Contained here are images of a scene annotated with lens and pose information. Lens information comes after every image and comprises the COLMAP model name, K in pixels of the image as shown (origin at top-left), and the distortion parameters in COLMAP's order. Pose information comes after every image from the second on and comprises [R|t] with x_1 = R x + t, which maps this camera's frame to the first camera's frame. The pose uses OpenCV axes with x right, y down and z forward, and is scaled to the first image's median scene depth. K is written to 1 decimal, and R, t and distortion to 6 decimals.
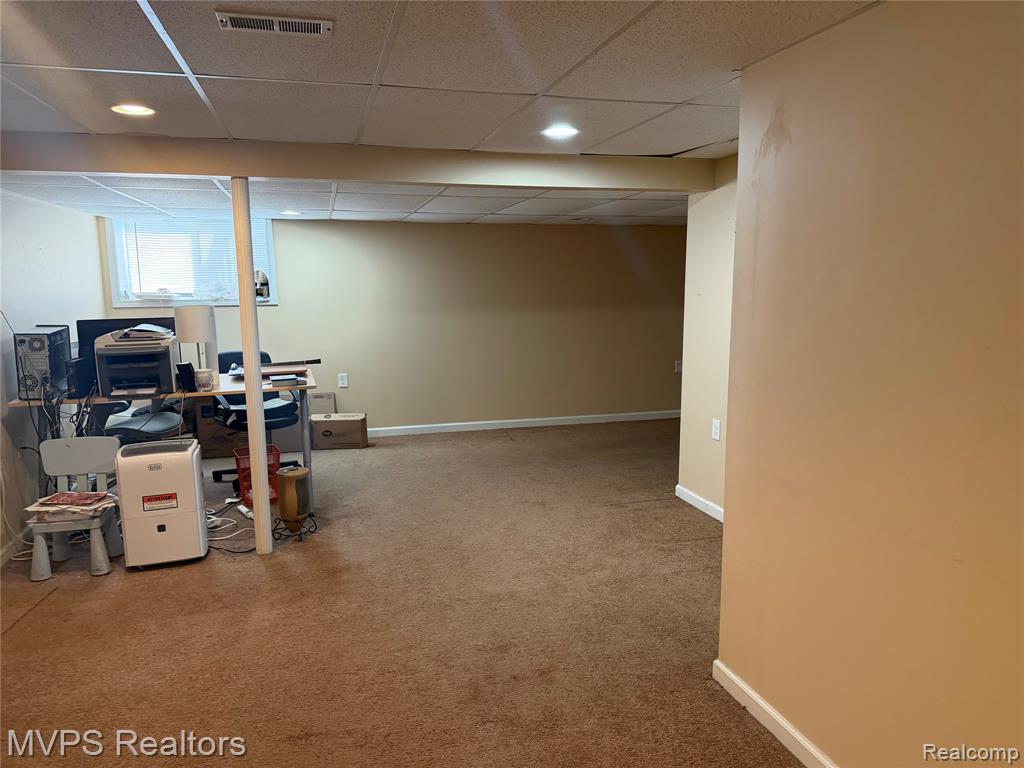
lens RADIAL K [[721.6, 0, 512.0], [0, 721.6, 384.0], [0, 0, 1]] dist [0.097773, -0.132895]
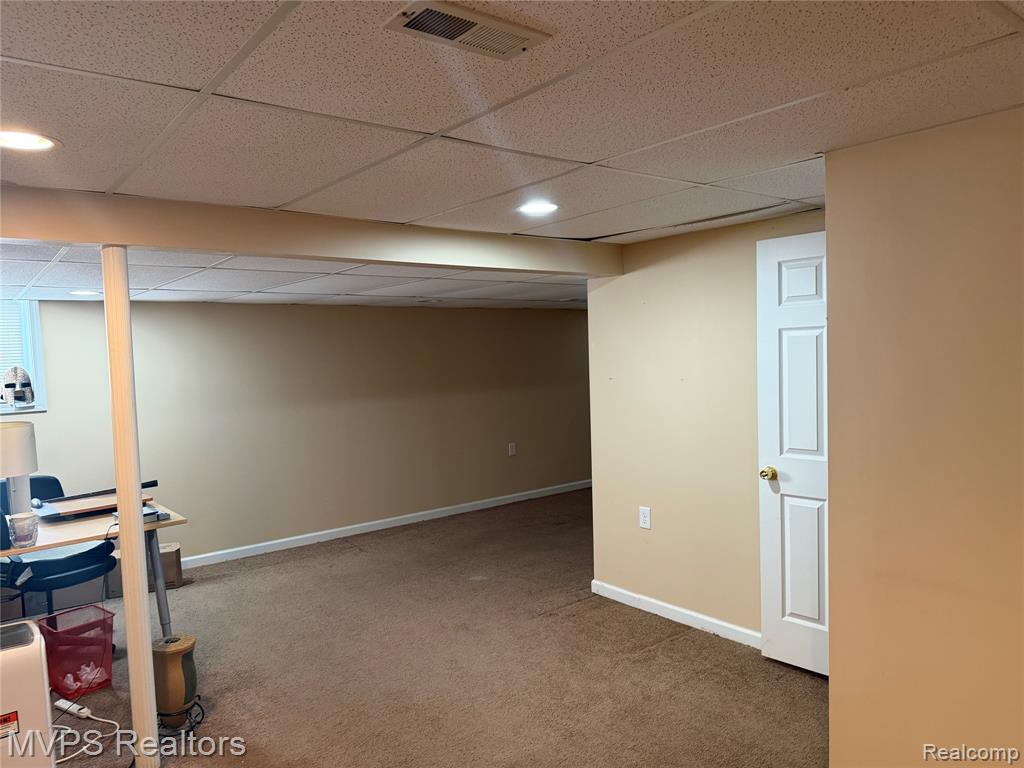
lens RADIAL K [[721.6, 0, 512.0], [0, 721.6, 384.0], [0, 0, 1]] dist [0.097773, -0.132895]
pose [[0.922322, -0.040138, 0.384332, -0.224383], [0.081538, 0.992412, -0.092032, -0.035617], [-0.377721, 0.116221, 0.918596, 0.150603]]
